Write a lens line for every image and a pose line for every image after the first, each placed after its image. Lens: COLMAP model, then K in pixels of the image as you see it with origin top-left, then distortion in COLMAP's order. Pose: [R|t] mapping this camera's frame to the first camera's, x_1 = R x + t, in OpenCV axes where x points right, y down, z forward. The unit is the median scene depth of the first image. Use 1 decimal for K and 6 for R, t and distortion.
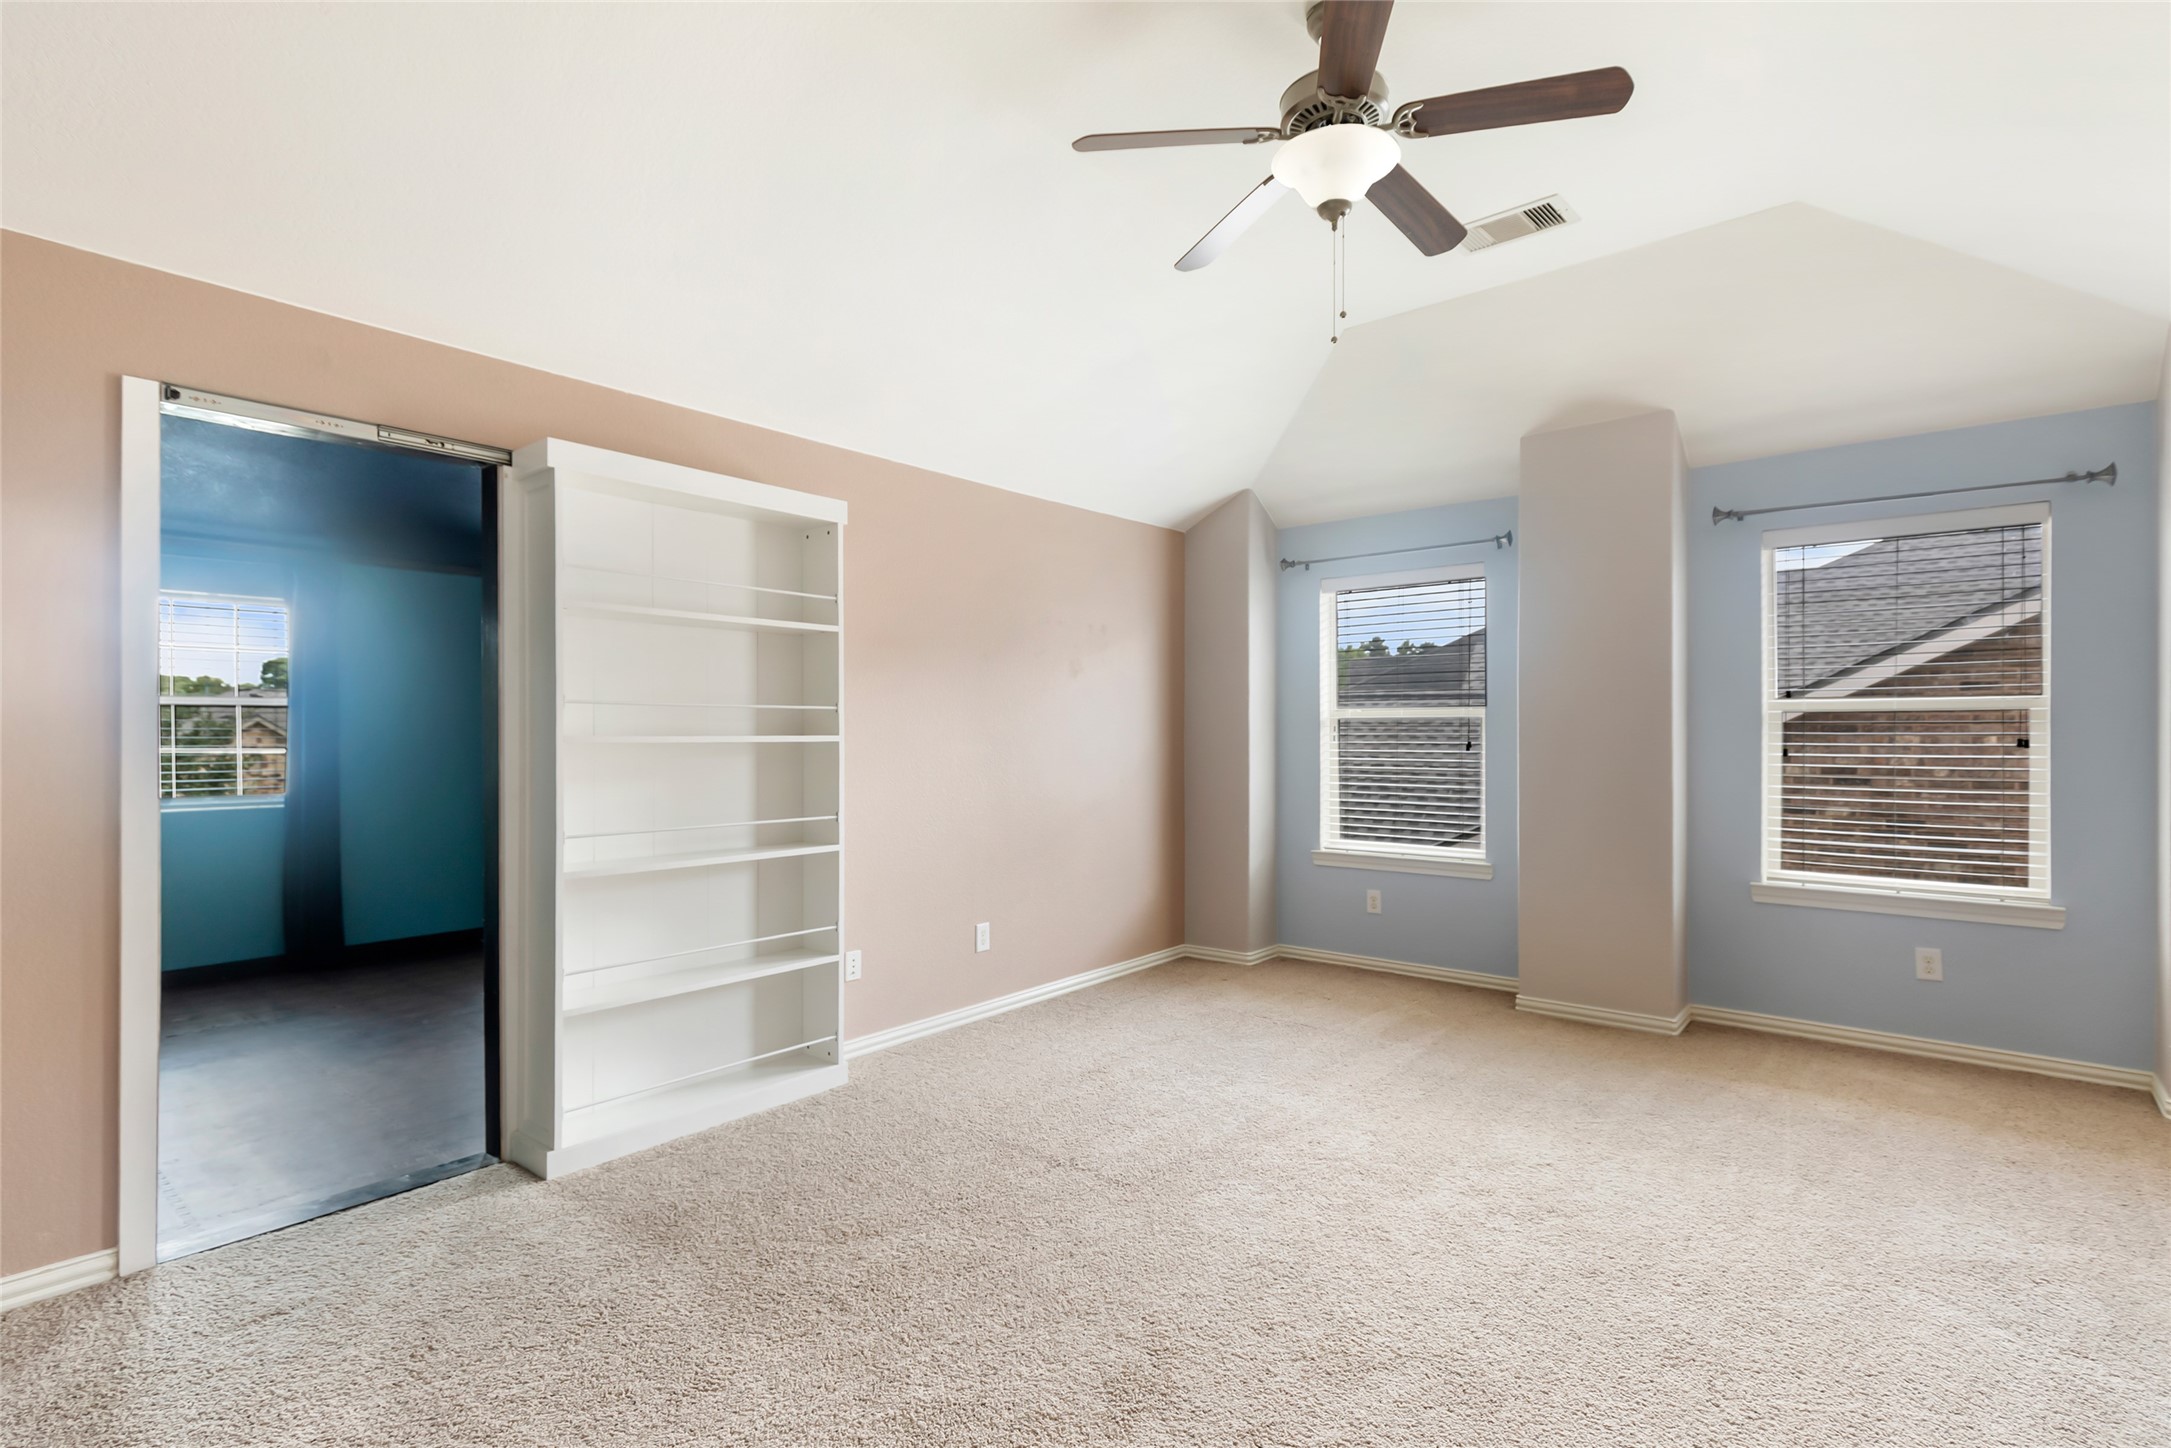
lens RADIAL K [[1069.9, 0, 1081.8], [0, 1069.9, 725.1], [0, 0, 1]] dist [0.011778, -0.001449]
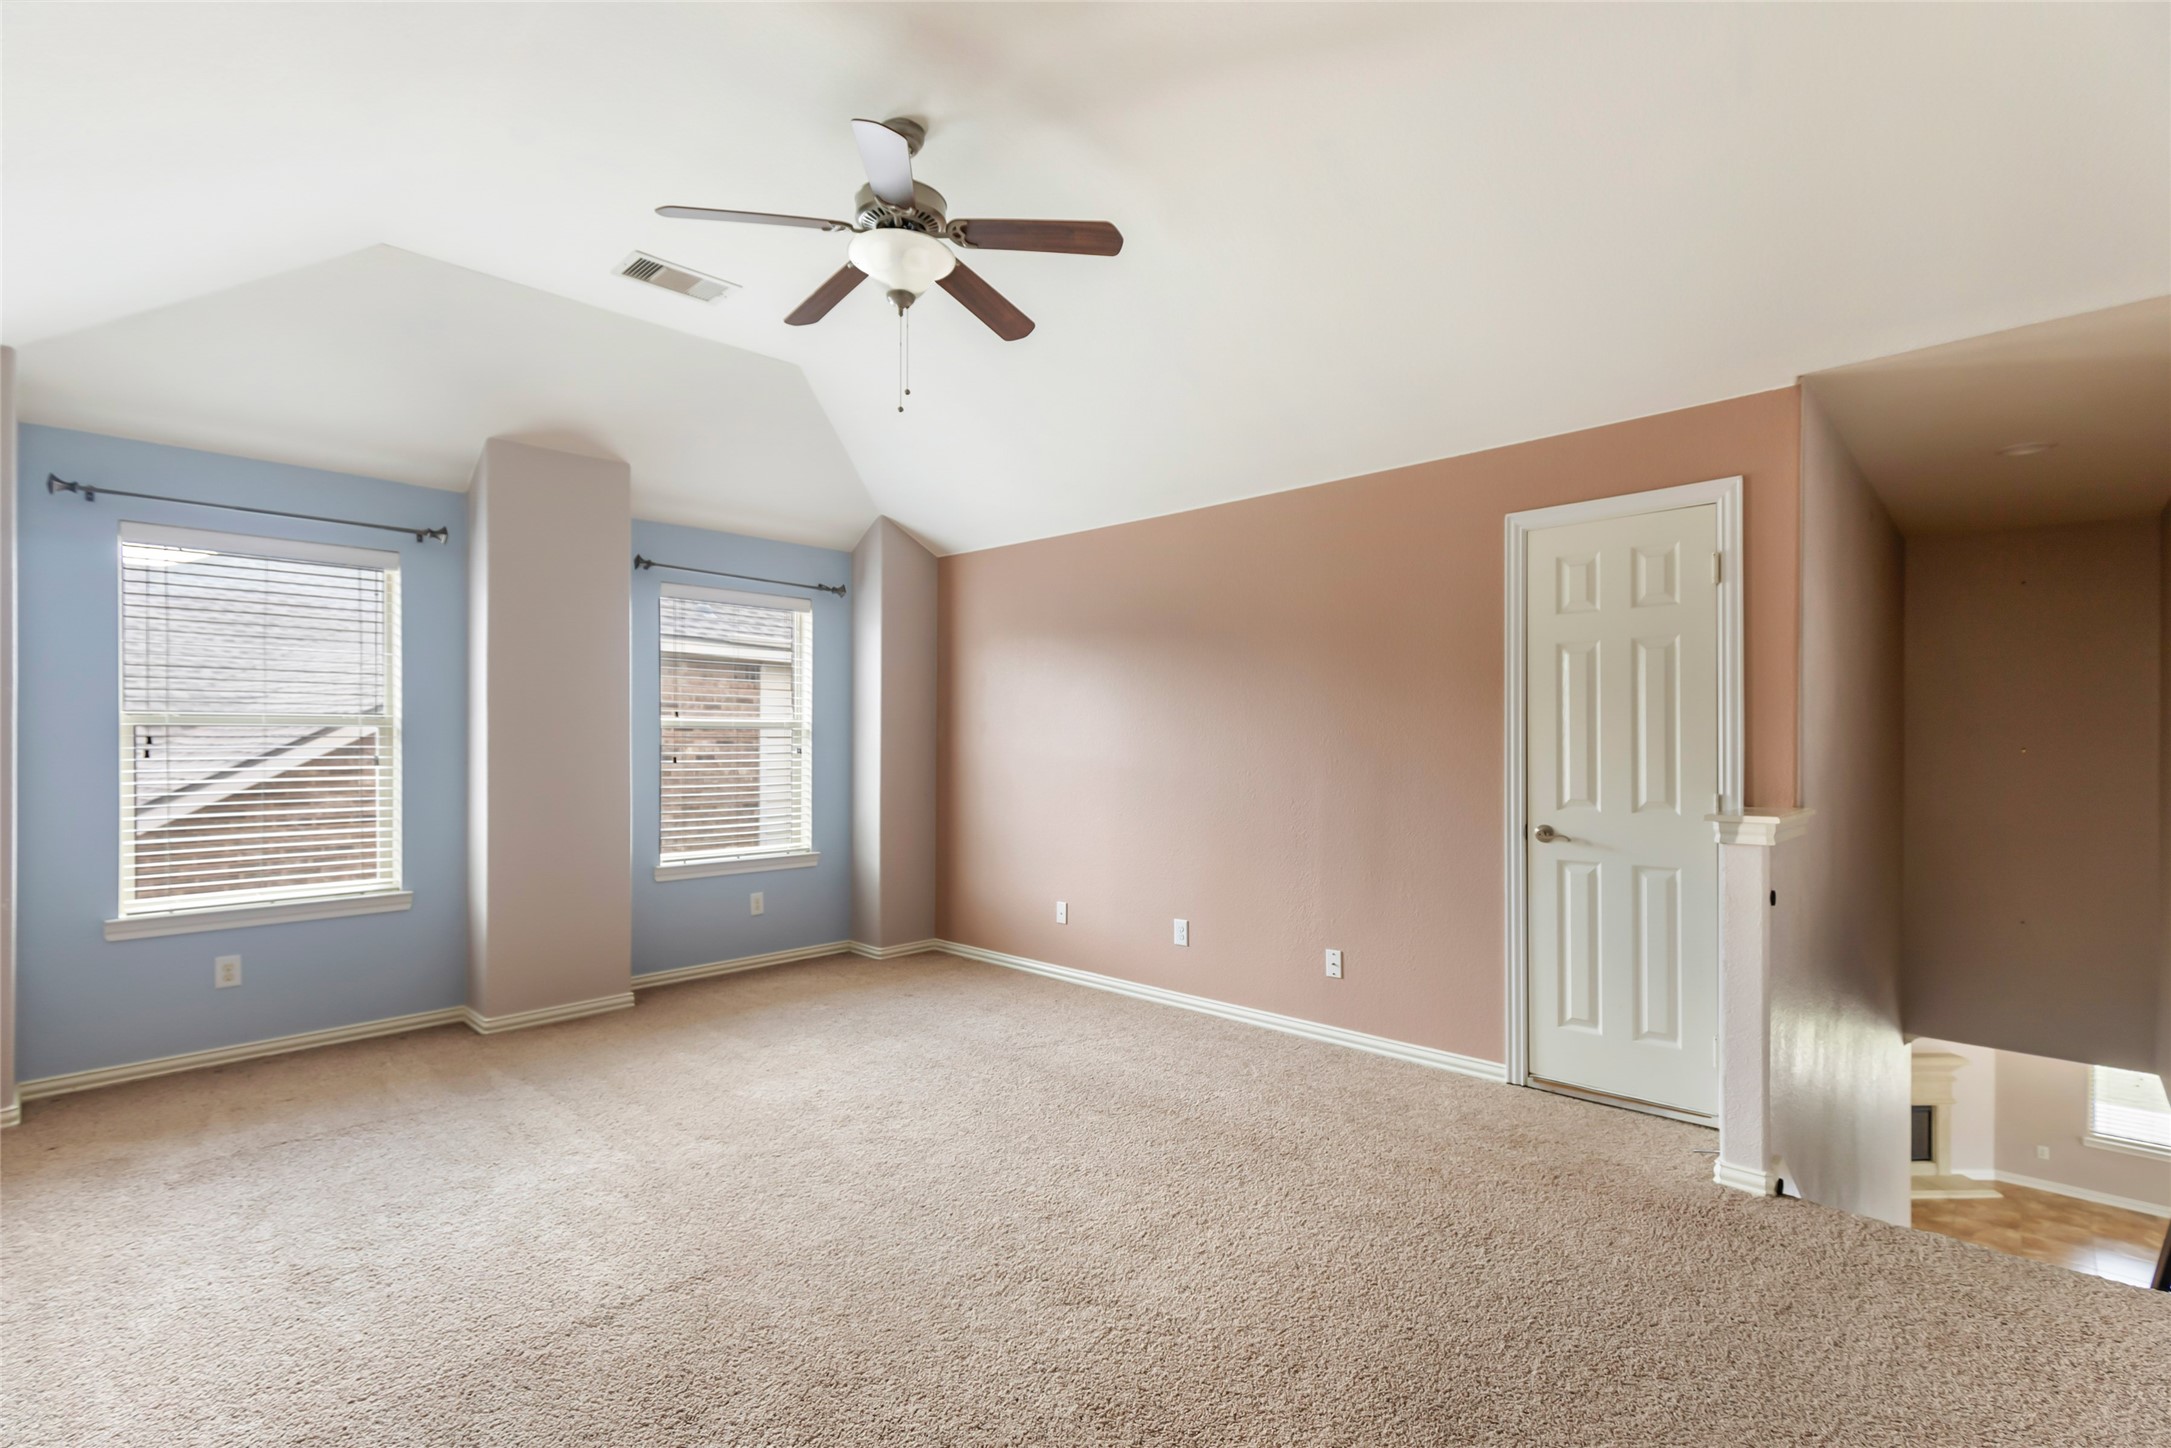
lens RADIAL K [[1069.9, 0, 1073.8], [0, 1069.9, 736.4], [0, 0, 1]] dist [0.011778, -0.001449]
pose [[0.018755, 0.005852, 0.999807, -0.587839], [-0.005228, 0.999970, -0.005755, 0.002175], [-0.999810, -0.005120, 0.018785, 0.498836]]
